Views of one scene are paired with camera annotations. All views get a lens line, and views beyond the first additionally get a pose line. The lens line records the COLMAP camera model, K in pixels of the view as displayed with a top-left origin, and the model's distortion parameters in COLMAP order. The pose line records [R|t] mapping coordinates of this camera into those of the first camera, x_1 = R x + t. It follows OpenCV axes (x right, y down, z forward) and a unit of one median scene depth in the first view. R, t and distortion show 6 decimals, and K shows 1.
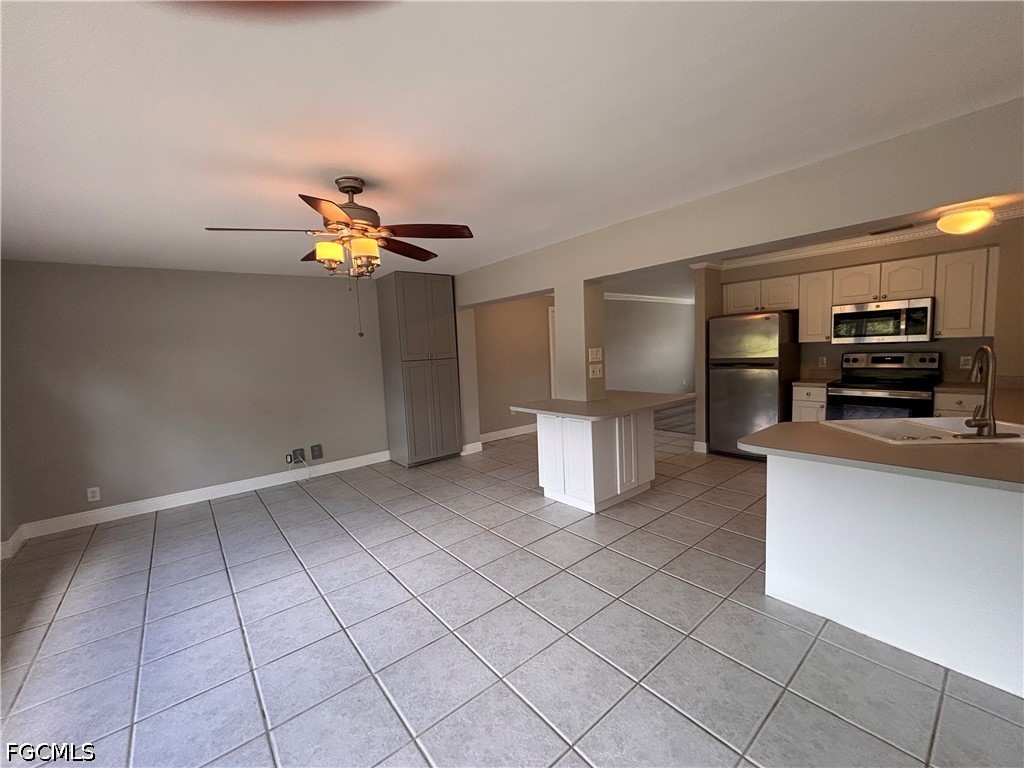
lens RADIAL K [[414.0, 0, 512.0], [0, 414.0, 384.0], [0, 0, 1]] dist [0.001745, -0.000866]
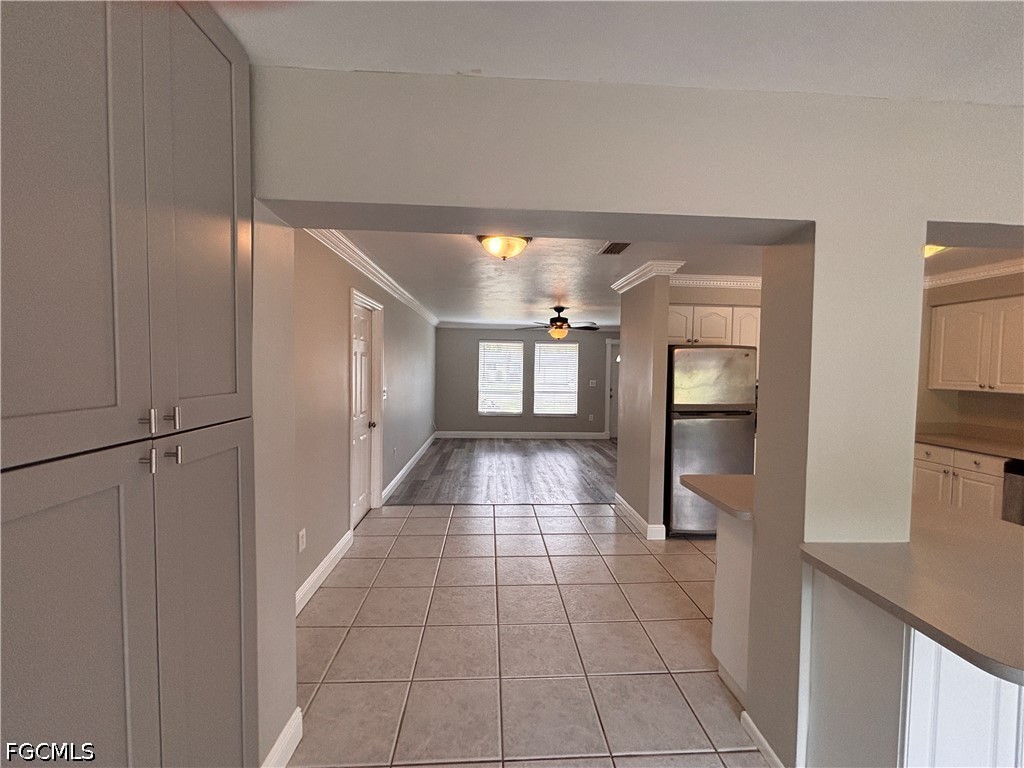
lens RADIAL K [[414.0, 0, 512.0], [0, 414.0, 384.0], [0, 0, 1]] dist [0.001745, -0.000866]
pose [[0.587087, 0.020037, 0.809276, -0.300443], [0.029111, 0.998524, -0.045841, -0.083326], [-0.809000, 0.050472, 0.585637, 0.944172]]
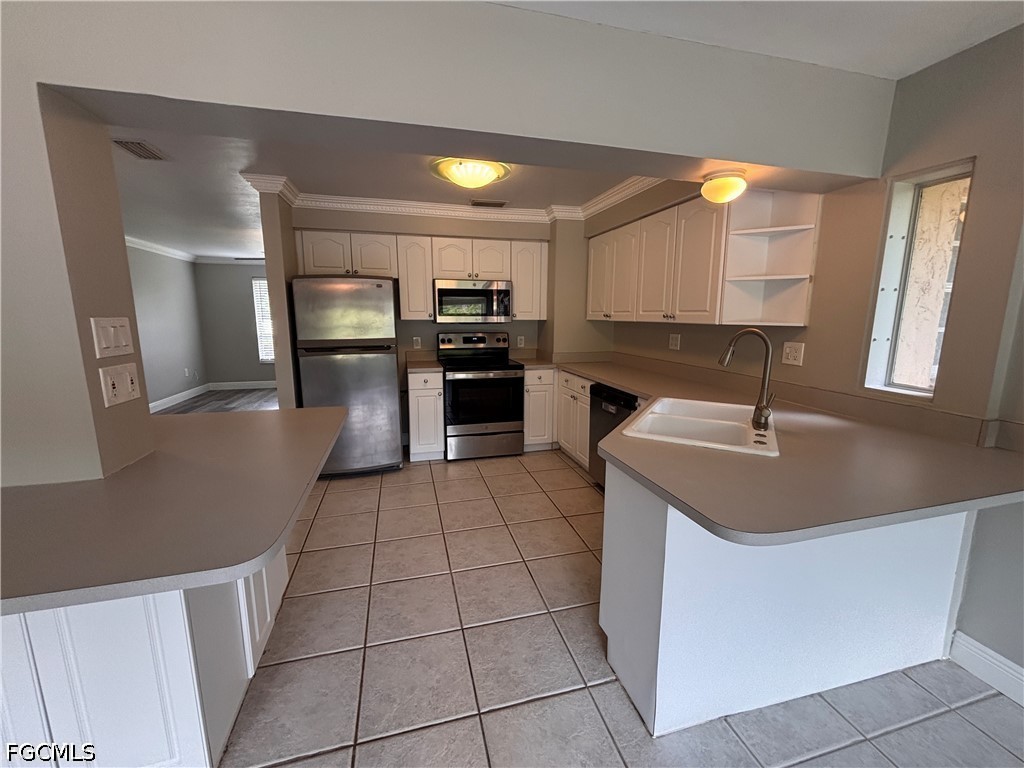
lens RADIAL K [[414.0, 0, 512.0], [0, 414.0, 384.0], [0, 0, 1]] dist [0.001745, -0.000866]
pose [[0.410071, -0.109166, 0.905497, 0.019204], [0.059743, 0.993894, 0.092767, -0.039357], [-0.910095, 0.016056, 0.414089, 0.497335]]
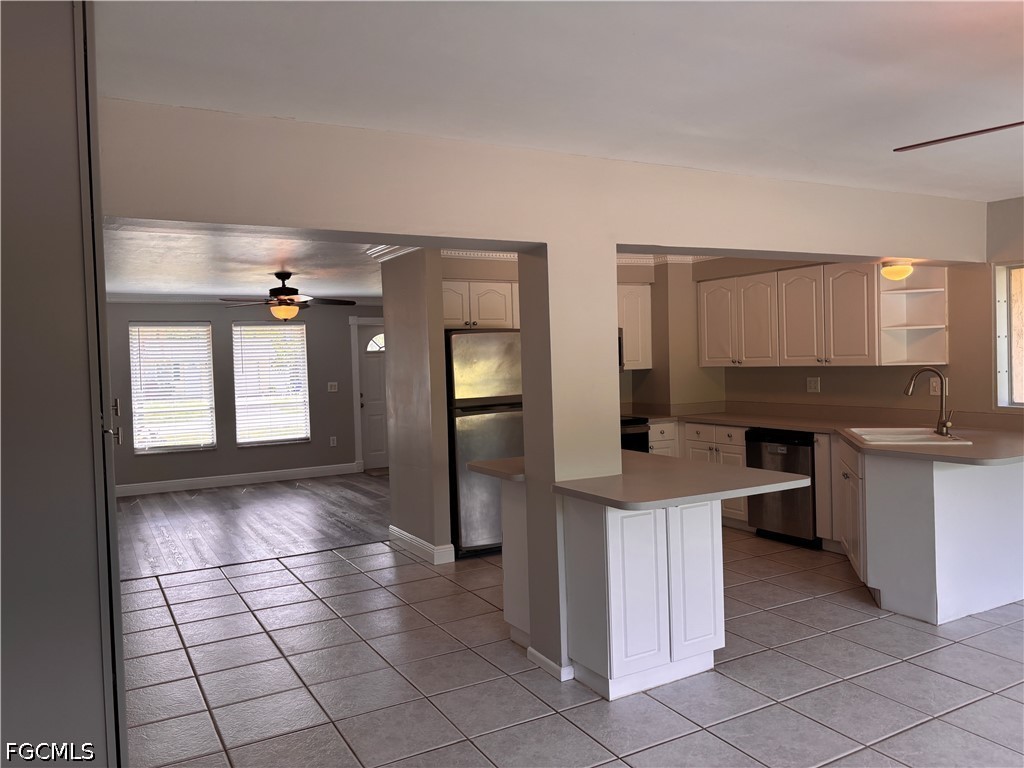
lens RADIAL K [[774.8, 0, 512.0], [0, 774.8, 384.0], [0, 0, 1]] dist [0.027044, -0.006340]
pose [[0.173144, 0.007618, 0.984867, -0.709042], [0.107993, 0.993794, -0.026672, -0.051865], [-0.978958, 0.110976, 0.171247, 0.848652]]
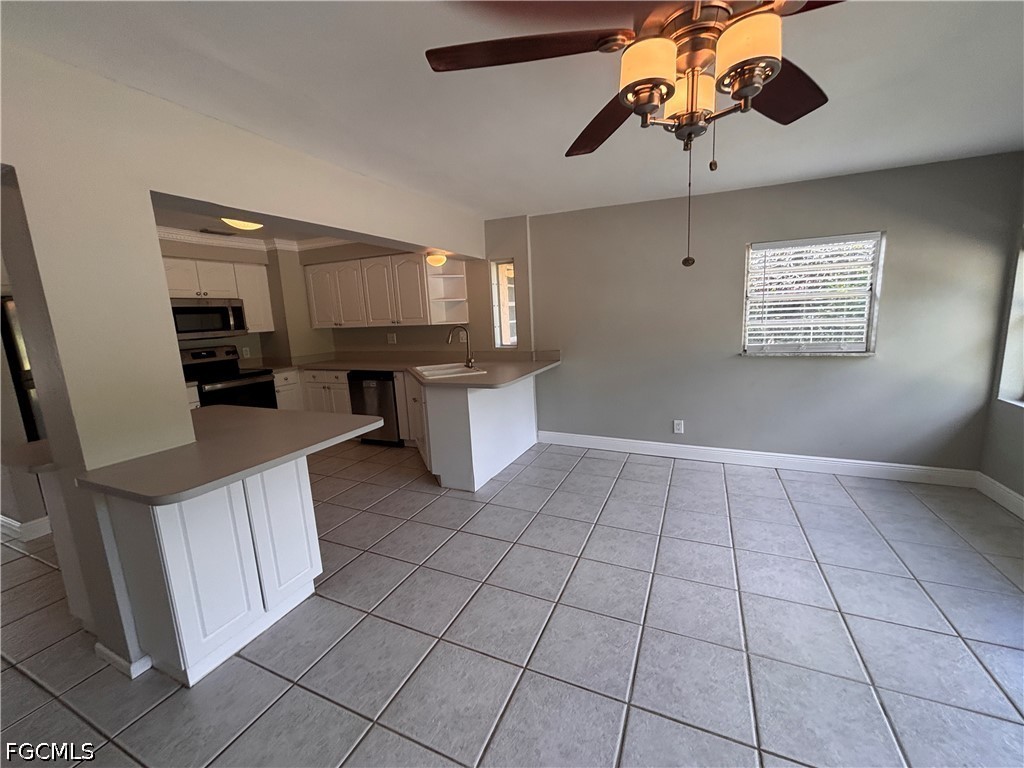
lens RADIAL K [[414.0, 0, 512.0], [0, 414.0, 384.0], [0, 0, 1]] dist [0.001745, -0.000866]
pose [[-0.440711, -0.086966, 0.893426, -0.385354], [0.143125, 0.975755, 0.165581, -0.047988], [-0.886165, 0.200845, -0.417579, 0.758846]]
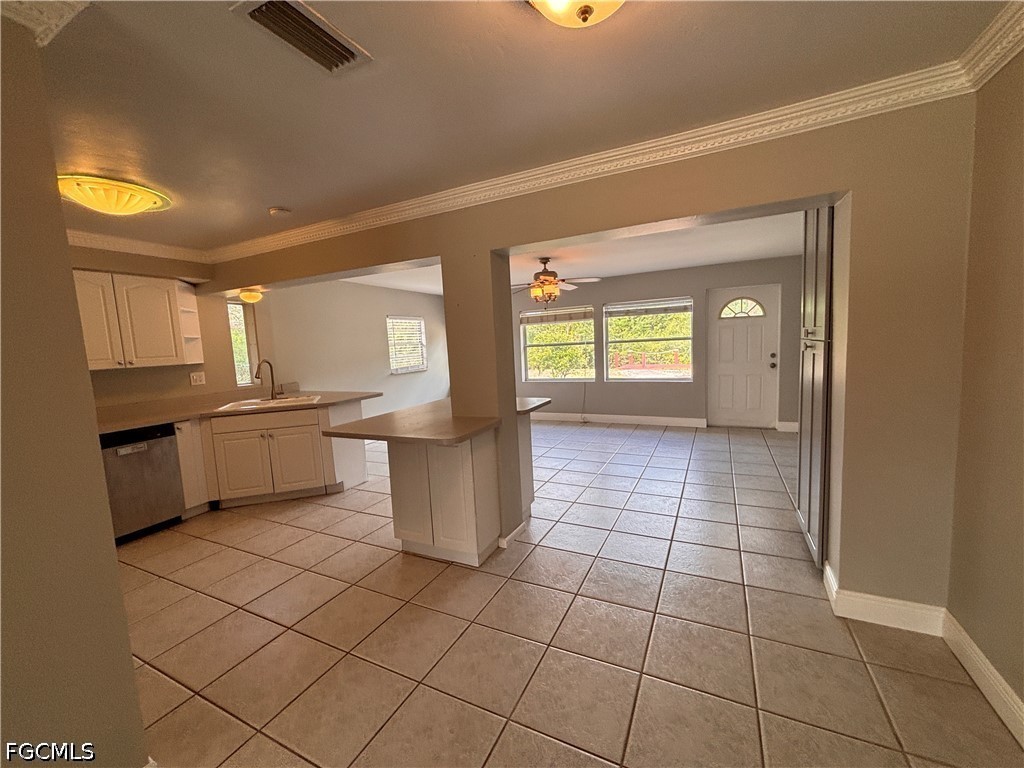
lens RADIAL K [[411.9, 0, 509.3], [0, 411.9, 384.5], [0, 0, 1]] dist [0.001112, -0.000301]
pose [[-0.910485, 0.132769, -0.391650, 0.379150], [0.055732, 0.977816, 0.201917, -0.148693], [0.409770, 0.162015, -0.897686, 1.560072]]
